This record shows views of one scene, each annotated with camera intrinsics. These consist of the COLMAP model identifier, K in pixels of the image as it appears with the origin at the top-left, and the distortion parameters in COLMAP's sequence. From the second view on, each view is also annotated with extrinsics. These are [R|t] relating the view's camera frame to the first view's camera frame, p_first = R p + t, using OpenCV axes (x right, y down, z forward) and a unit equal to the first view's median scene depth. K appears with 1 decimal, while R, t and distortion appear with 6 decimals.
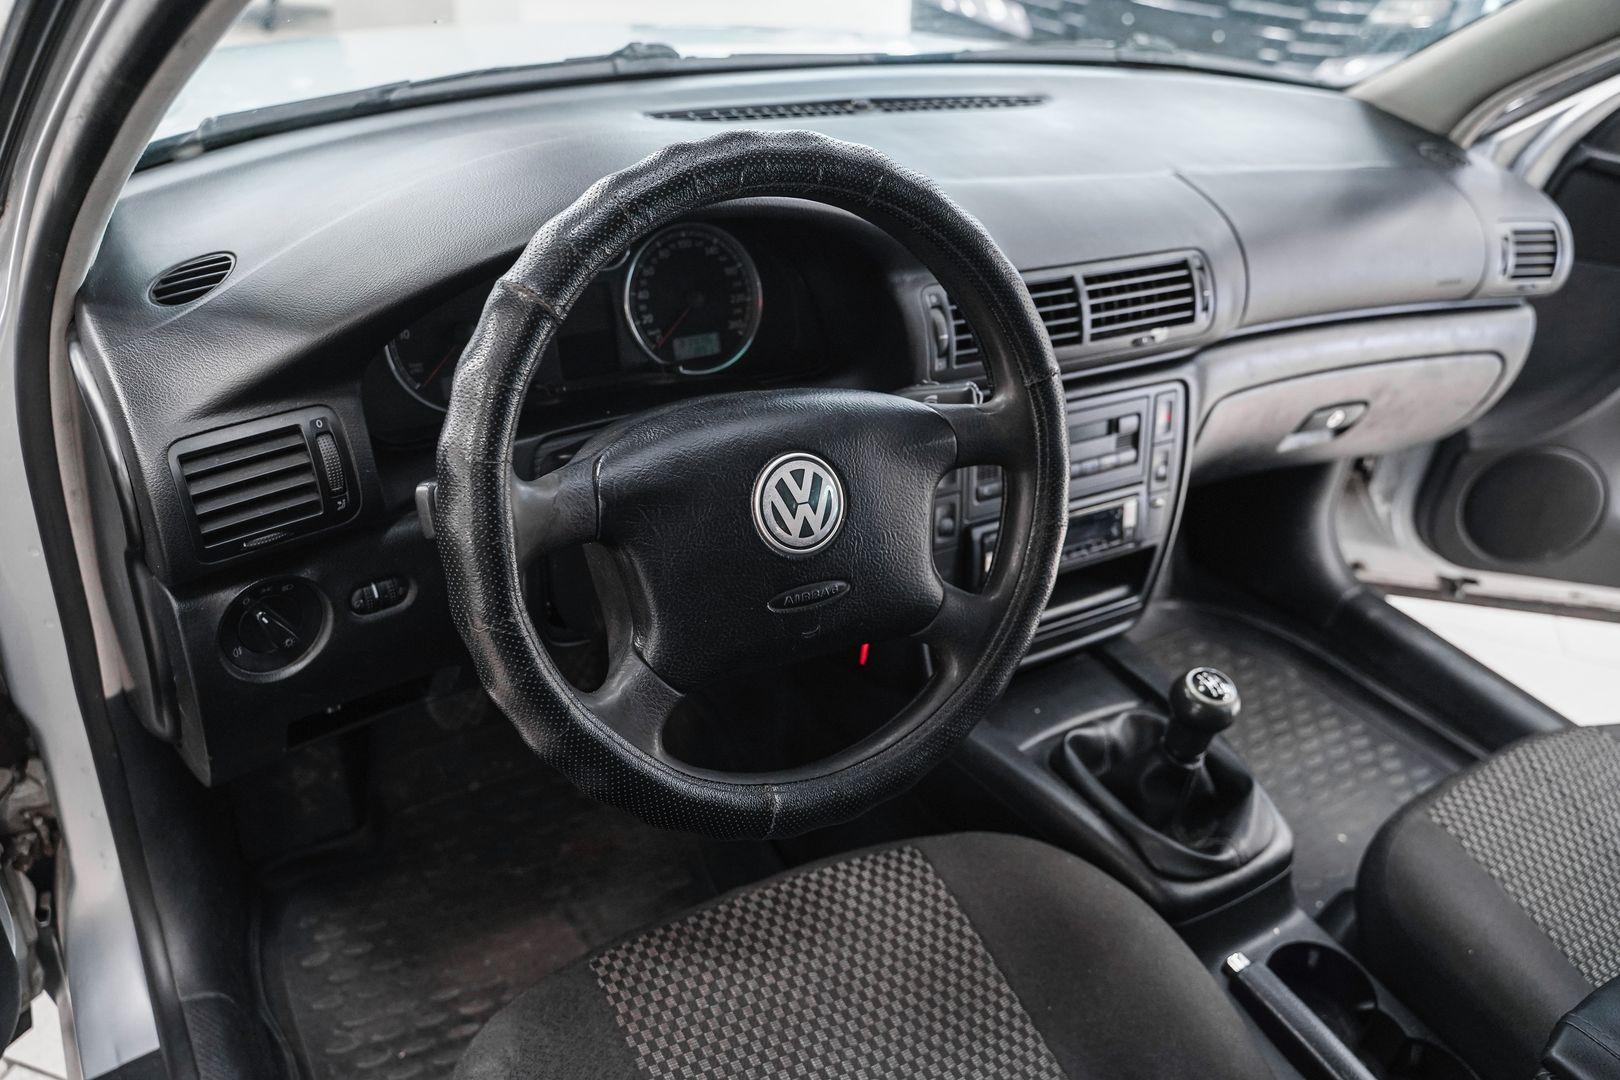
lens RADIAL K [[1361.6, 0, 810.0], [0, 1361.6, 540.0], [0, 0, 1]] dist [-0.092960, 0.052842]
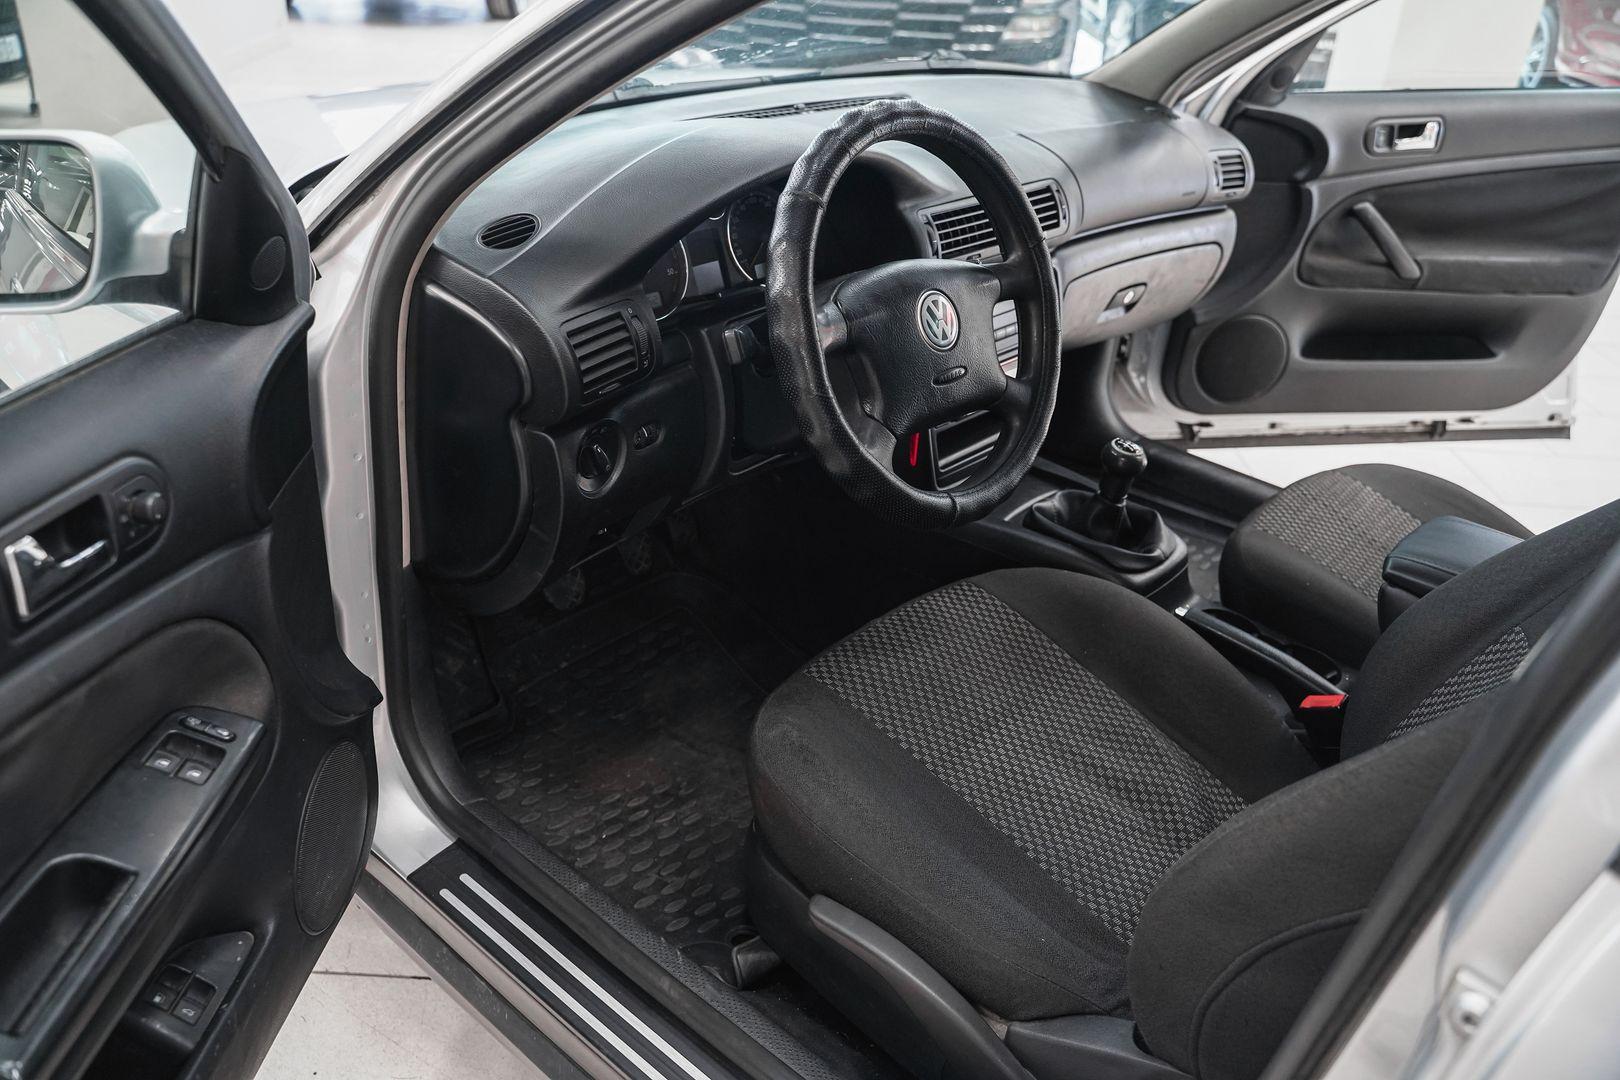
lens RADIAL K [[1361.6, 0, 810.0], [0, 1361.6, 540.0], [0, 0, 1]] dist [-0.092960, 0.052842]
pose [[0.953522, -0.160412, 0.255075, -0.366128], [0.170443, 0.985211, -0.017569, 0.141106], [-0.248484, 0.060228, 0.966762, -0.320851]]
